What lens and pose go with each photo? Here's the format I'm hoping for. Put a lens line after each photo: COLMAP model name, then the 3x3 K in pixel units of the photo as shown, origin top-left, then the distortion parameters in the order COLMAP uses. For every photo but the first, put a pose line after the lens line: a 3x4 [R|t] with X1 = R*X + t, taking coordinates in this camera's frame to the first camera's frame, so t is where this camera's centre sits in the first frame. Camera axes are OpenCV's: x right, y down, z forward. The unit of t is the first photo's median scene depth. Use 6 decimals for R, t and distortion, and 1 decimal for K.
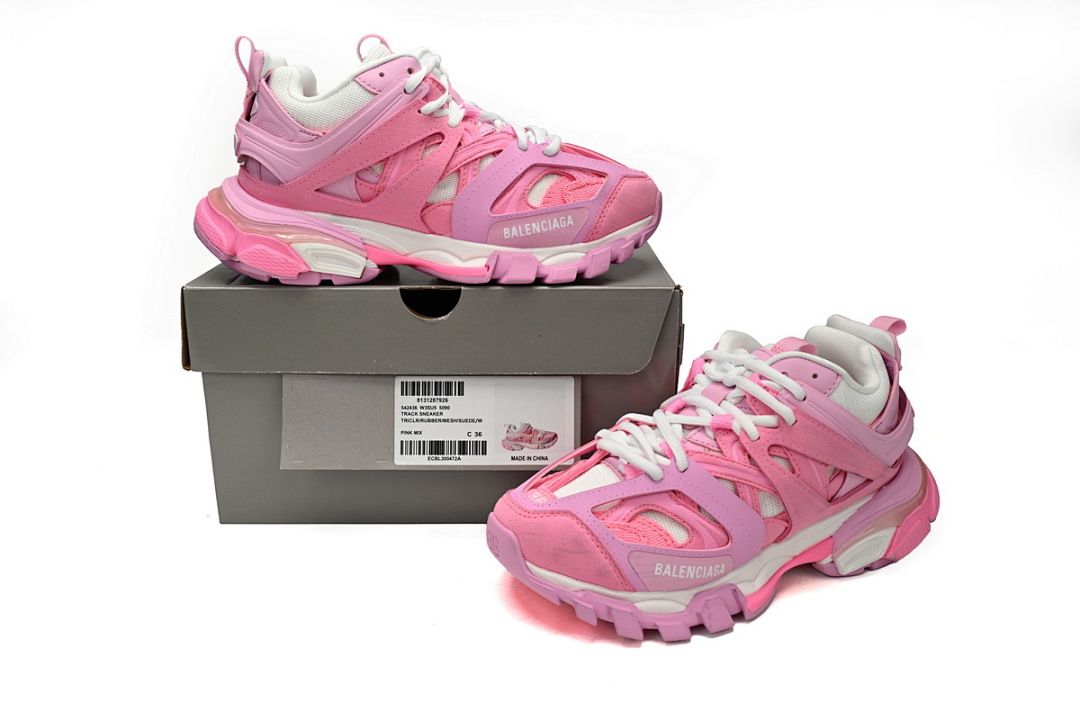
lens RADIAL K [[964.1, 0, 540.0], [0, 964.1, 360.0], [0, 0, 1]] dist [-0.001036, 0.000377]
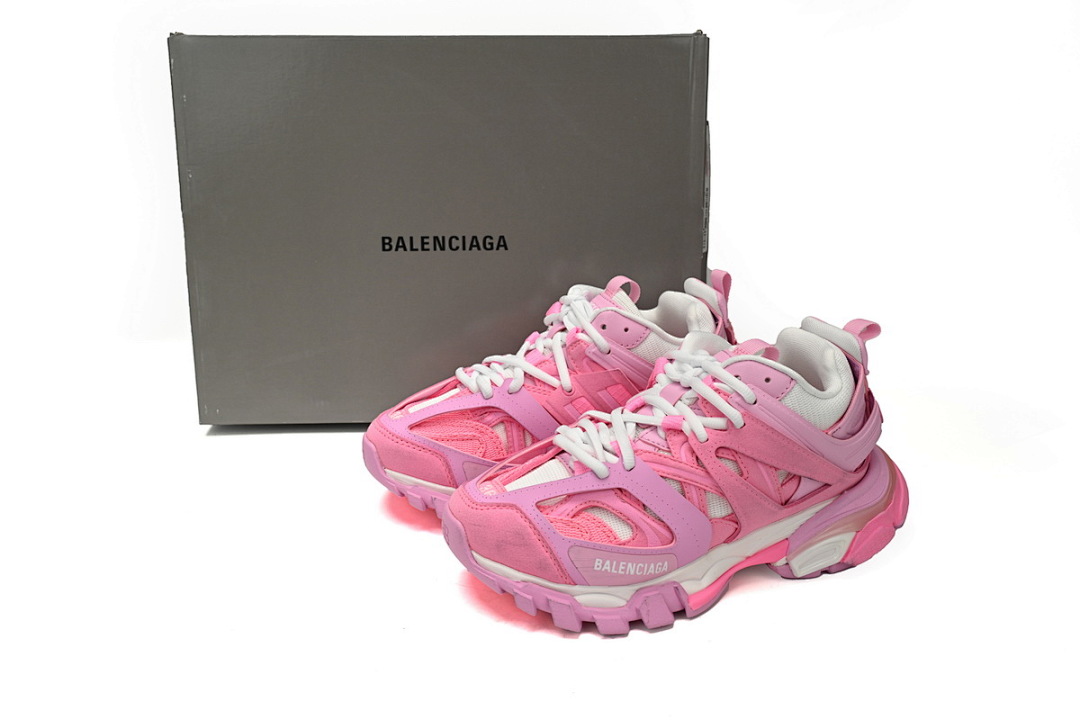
lens RADIAL K [[964.1, 0, 540.0], [0, 964.1, 360.0], [0, 0, 1]] dist [-0.001036, 0.000377]
pose [[0.994730, 0.025816, -0.099230, 0.150617], [-0.023169, 0.999347, 0.027734, -0.027021], [0.099882, -0.025288, 0.994678, -0.023276]]
